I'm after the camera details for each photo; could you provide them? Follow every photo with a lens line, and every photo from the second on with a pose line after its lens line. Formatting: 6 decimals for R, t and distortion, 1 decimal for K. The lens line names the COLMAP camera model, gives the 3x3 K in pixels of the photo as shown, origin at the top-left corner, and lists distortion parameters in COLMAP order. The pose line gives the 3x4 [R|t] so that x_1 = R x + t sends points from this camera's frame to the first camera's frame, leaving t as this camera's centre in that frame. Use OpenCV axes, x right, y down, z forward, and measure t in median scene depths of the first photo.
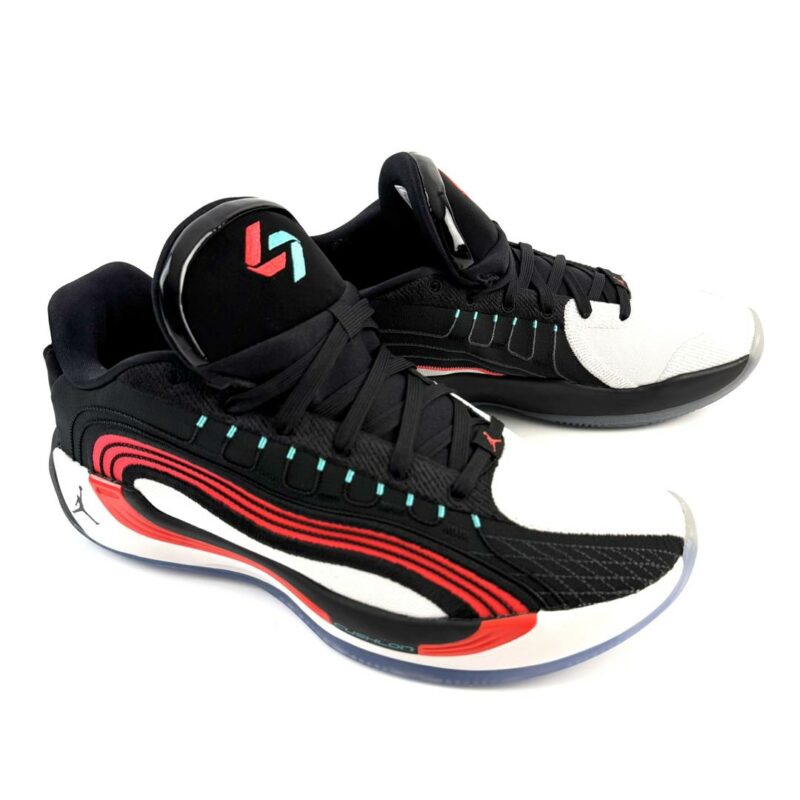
lens RADIAL K [[780.8, 0, 400.0], [0, 780.8, 400.0], [0, 0, 1]] dist [0.154365, -0.006284]
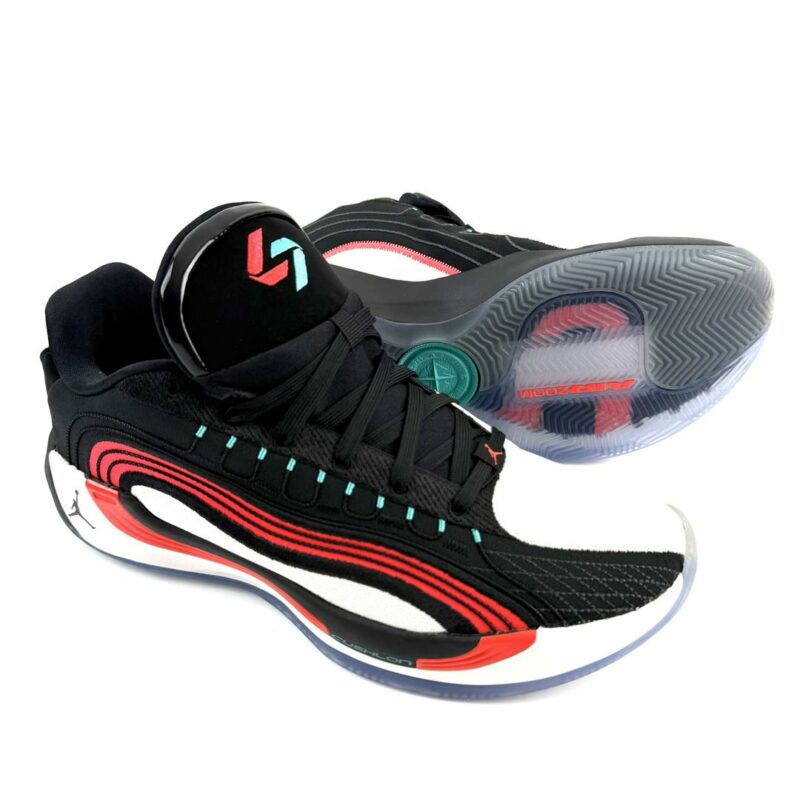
lens RADIAL K [[780.8, 0, 400.0], [0, 780.8, 400.0], [0, 0, 1]] dist [0.154365, -0.006284]
pose [[0.999850, 0.014935, 0.008799, -0.011142], [-0.015109, 0.999686, 0.019995, -0.035509], [-0.008498, -0.020125, 0.999761, 0.008871]]
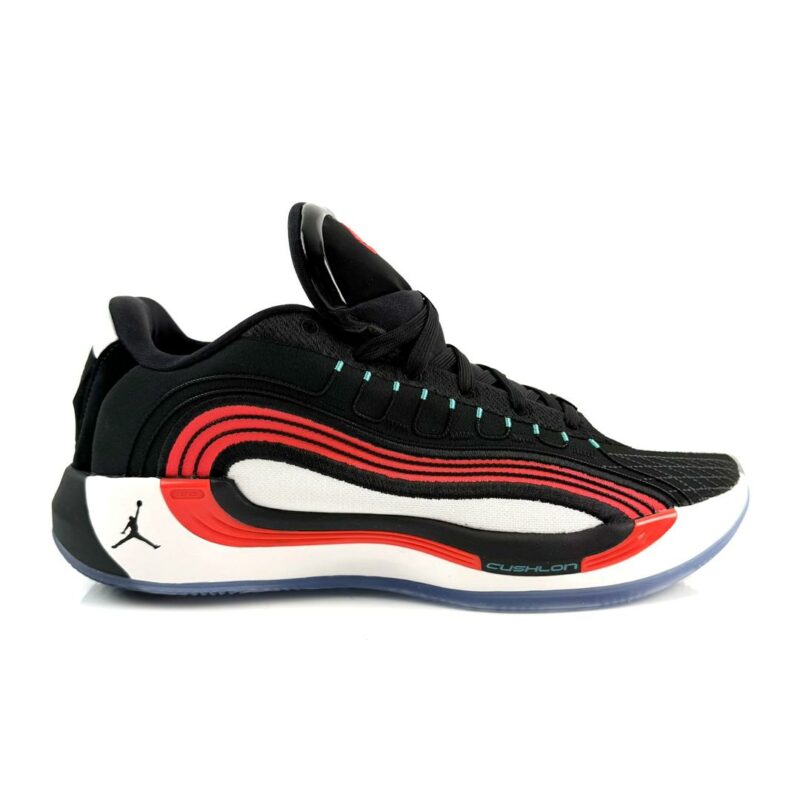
lens RADIAL K [[780.8, 0, 400.0], [0, 780.8, 400.0], [0, 0, 1]] dist [0.154365, -0.006284]
pose [[0.901504, 0.014165, 0.432538, -0.611856], [0.190081, 0.884939, -0.425149, 0.504919], [-0.388792, 0.465491, 0.795084, 0.192680]]
